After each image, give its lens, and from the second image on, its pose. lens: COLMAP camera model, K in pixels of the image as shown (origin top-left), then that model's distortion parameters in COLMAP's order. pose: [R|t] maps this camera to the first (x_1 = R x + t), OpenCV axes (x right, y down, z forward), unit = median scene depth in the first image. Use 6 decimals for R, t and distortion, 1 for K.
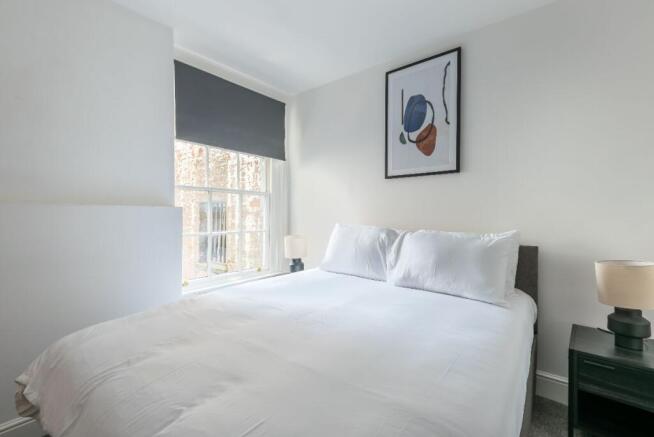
lens RADIAL K [[297.7, 0, 327.7], [0, 297.7, 215.7], [0, 0, 1]] dist [0.003415, -0.000773]
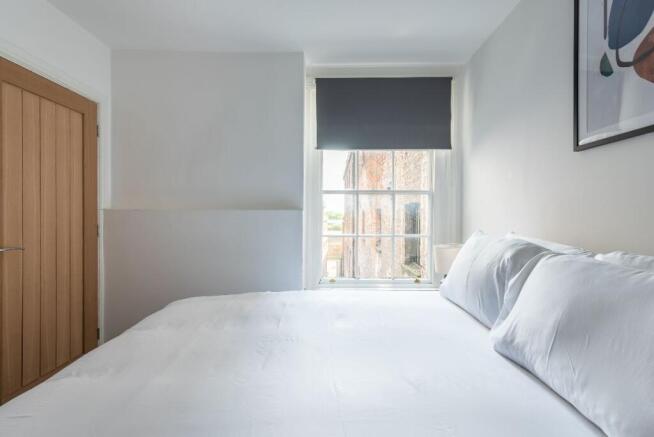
lens RADIAL K [[297.7, 0, 327.7], [0, 297.7, 215.7], [0, 0, 1]] dist [0.003415, -0.000773]
pose [[0.620922, -0.000833, -0.783872, 0.372483], [-0.003604, 0.999986, -0.003917, -0.004581], [0.783864, 0.005258, 0.620910, 0.341093]]
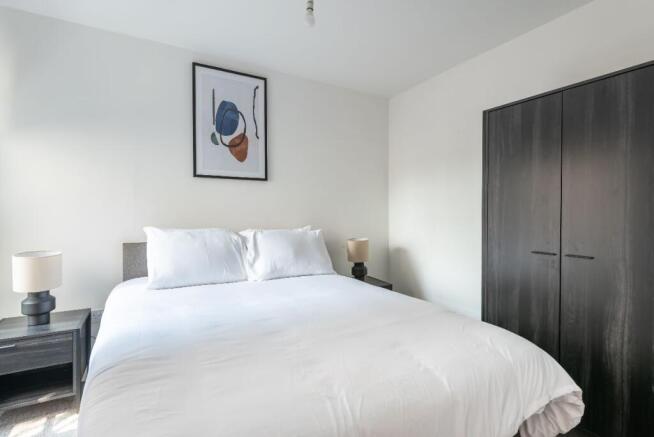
lens RADIAL K [[300.2, 0, 327.0], [0, 300.2, 218.5], [0, 0, 1]] dist [-0.016679, 0.000124]
pose [[0.355969, -0.010291, 0.934441, -0.576841], [0.008400, 0.999934, 0.007812, 0.000976], [-0.934460, 0.005069, 0.356032, 0.312202]]
